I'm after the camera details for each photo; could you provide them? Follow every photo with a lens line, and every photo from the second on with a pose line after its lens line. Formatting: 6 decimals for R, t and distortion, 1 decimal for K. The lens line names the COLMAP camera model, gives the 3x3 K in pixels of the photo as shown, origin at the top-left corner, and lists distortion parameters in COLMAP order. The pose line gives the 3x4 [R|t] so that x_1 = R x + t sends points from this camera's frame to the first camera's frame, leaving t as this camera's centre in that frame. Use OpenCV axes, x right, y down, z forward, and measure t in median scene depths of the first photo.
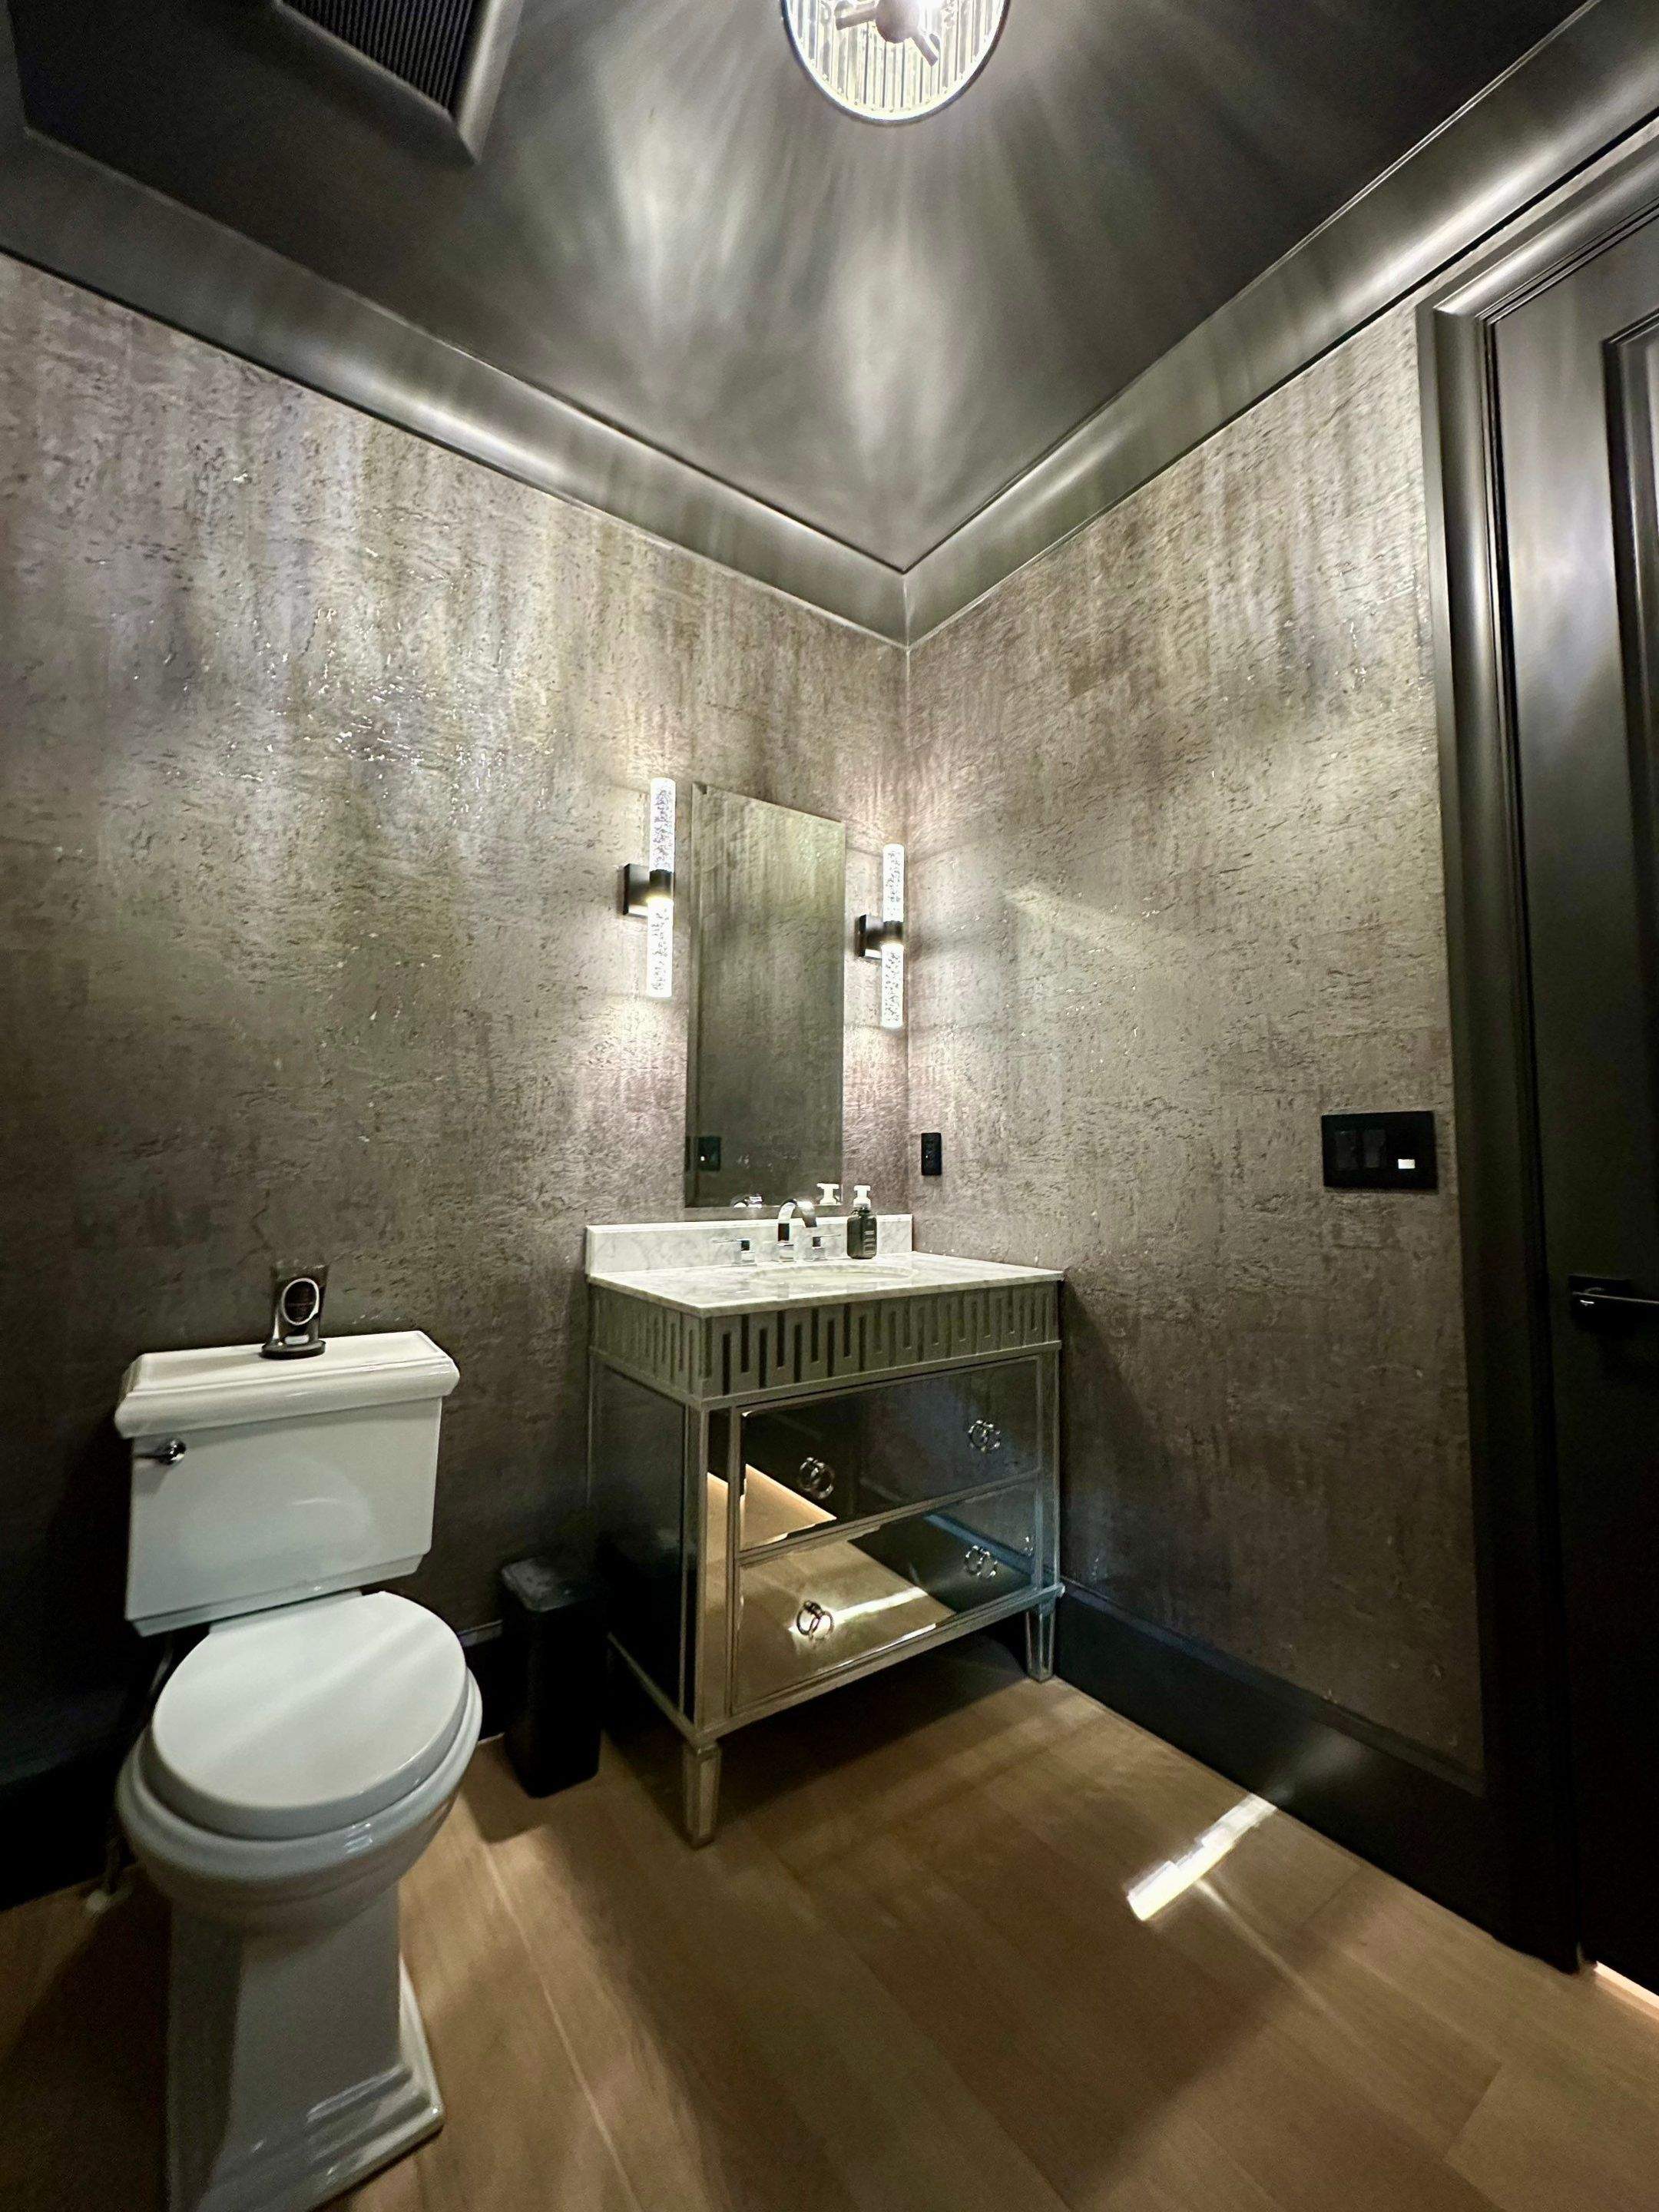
lens RADIAL K [[876.4, 0, 829.5], [0, 876.4, 1106.0], [0, 0, 1]] dist [-0.002619, 0.000430]
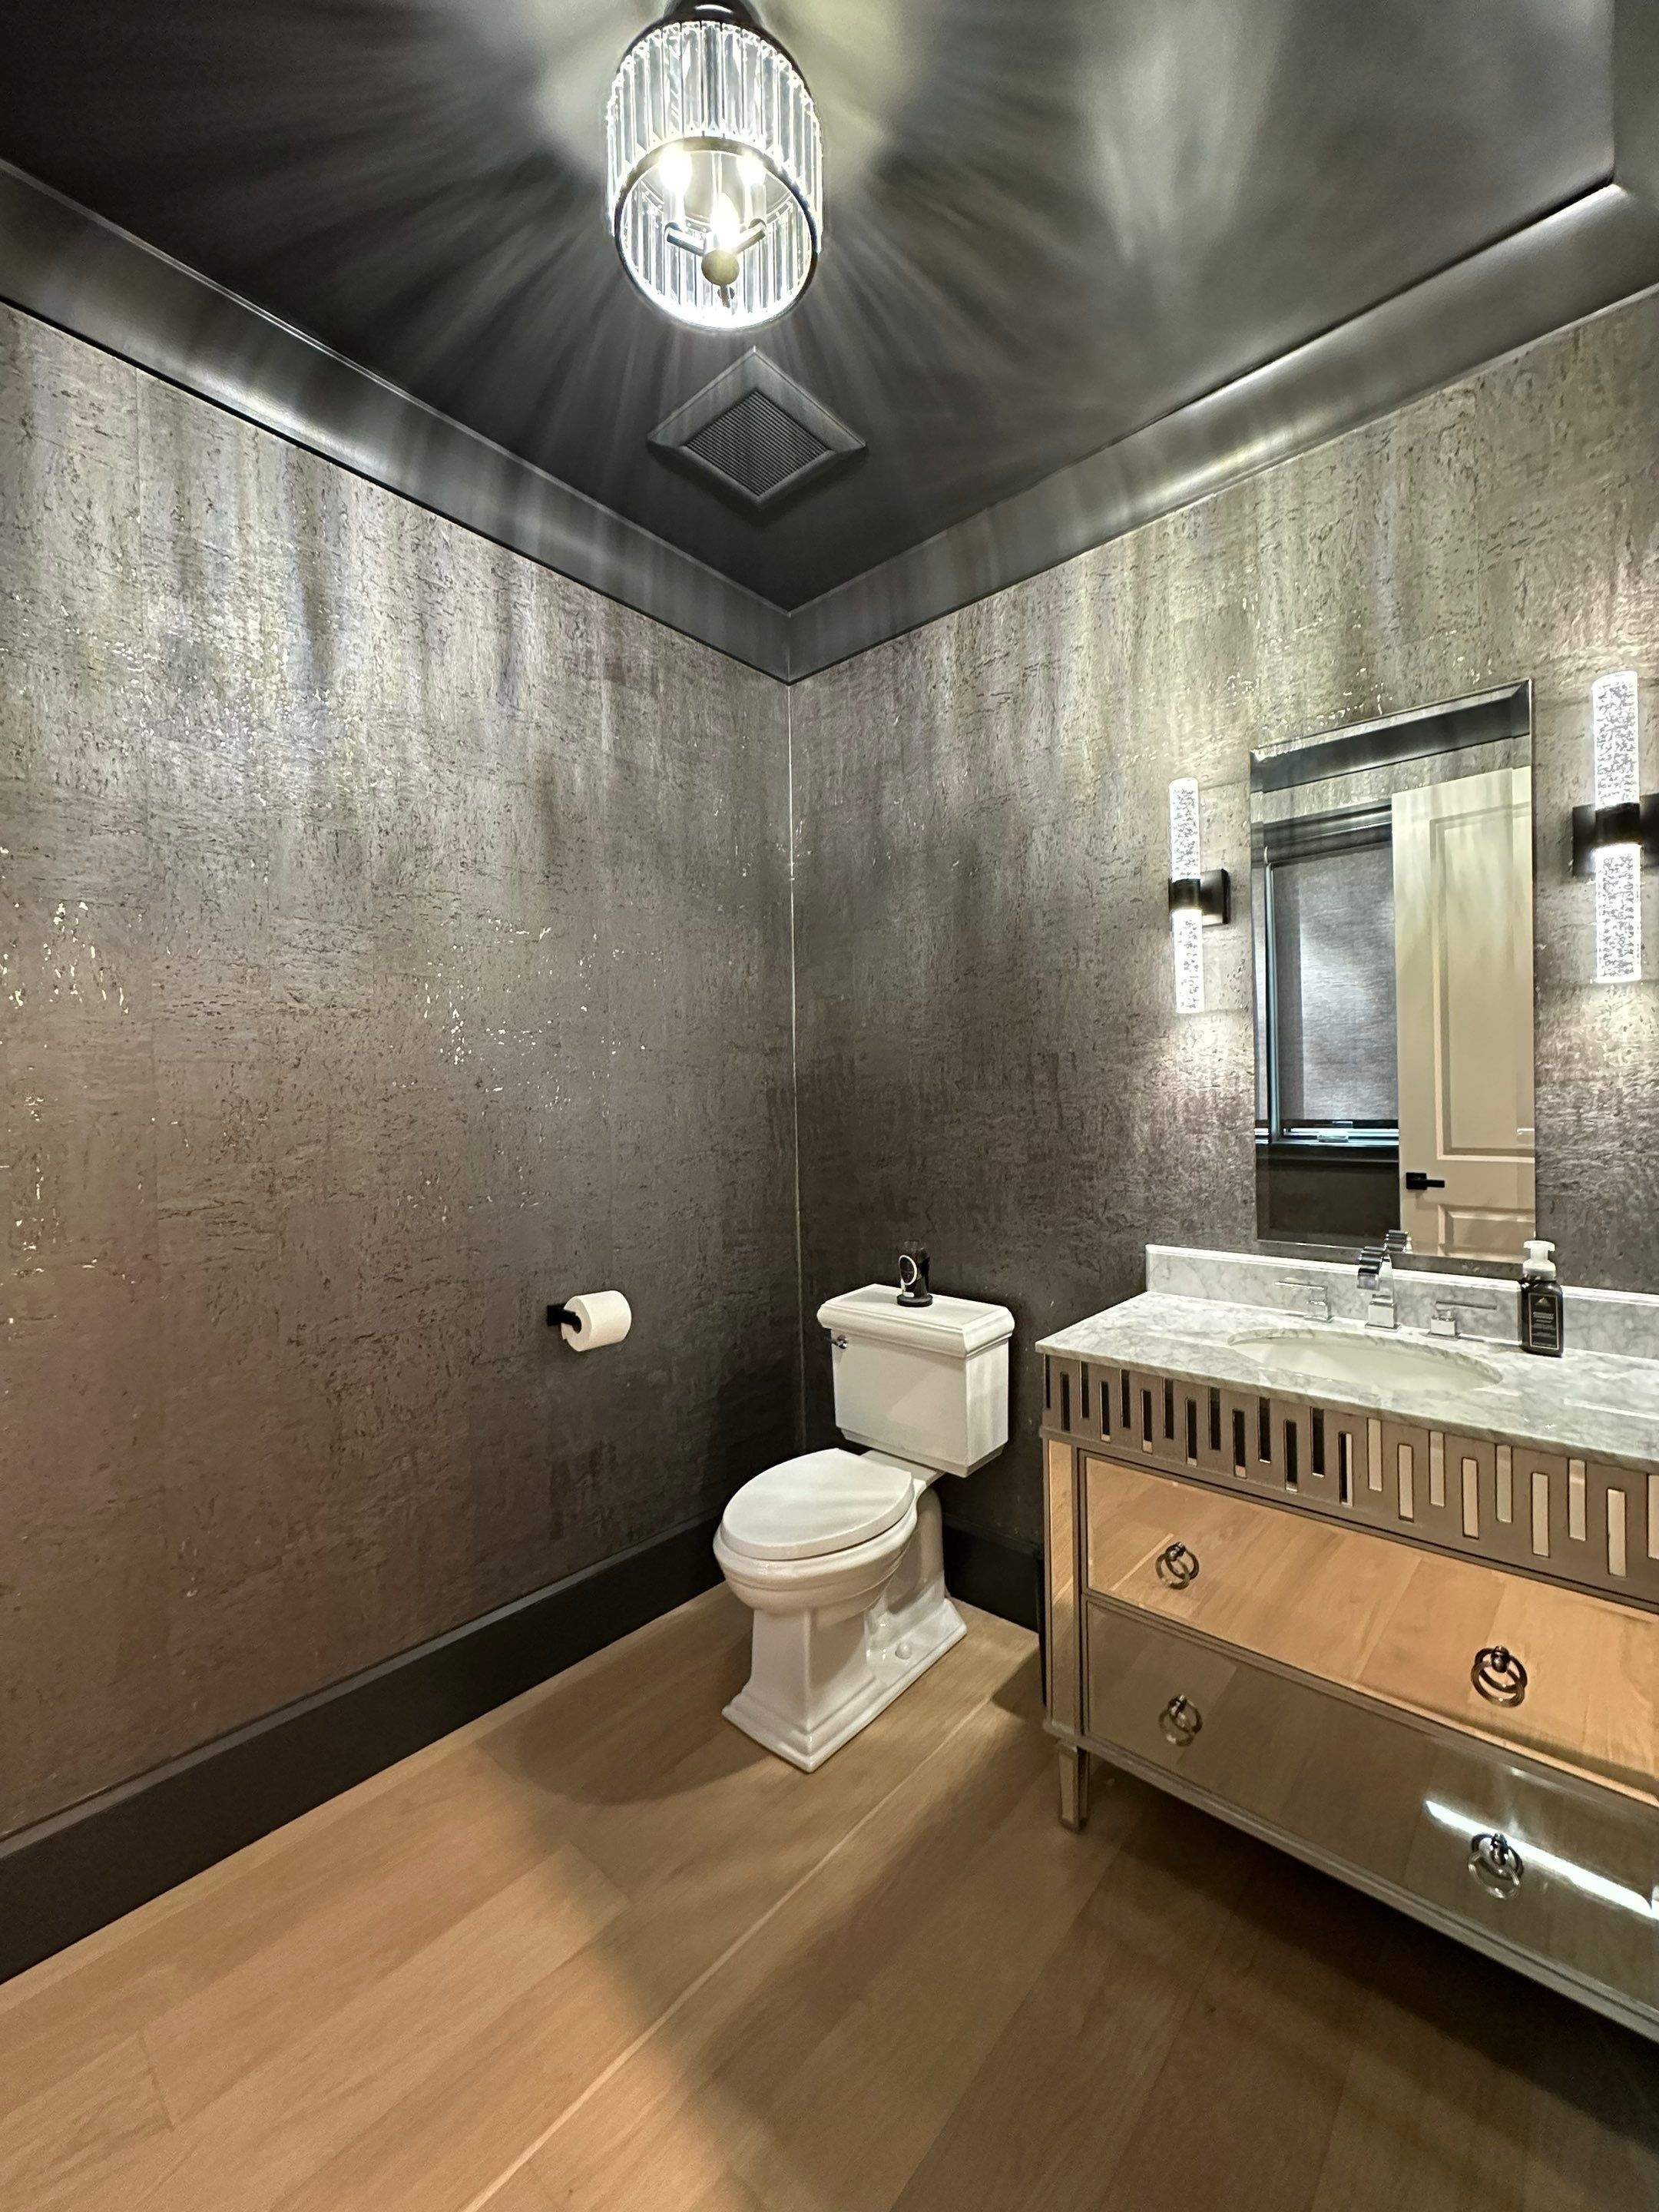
lens RADIAL K [[876.4, 0, 829.5], [0, 876.4, 1106.0], [0, 0, 1]] dist [-0.002619, 0.000430]
pose [[0.232893, -0.001113, -0.972502, 0.647248], [0.083927, 0.996292, 0.018959, -0.078862], [0.968874, -0.086035, 0.232123, 0.404412]]
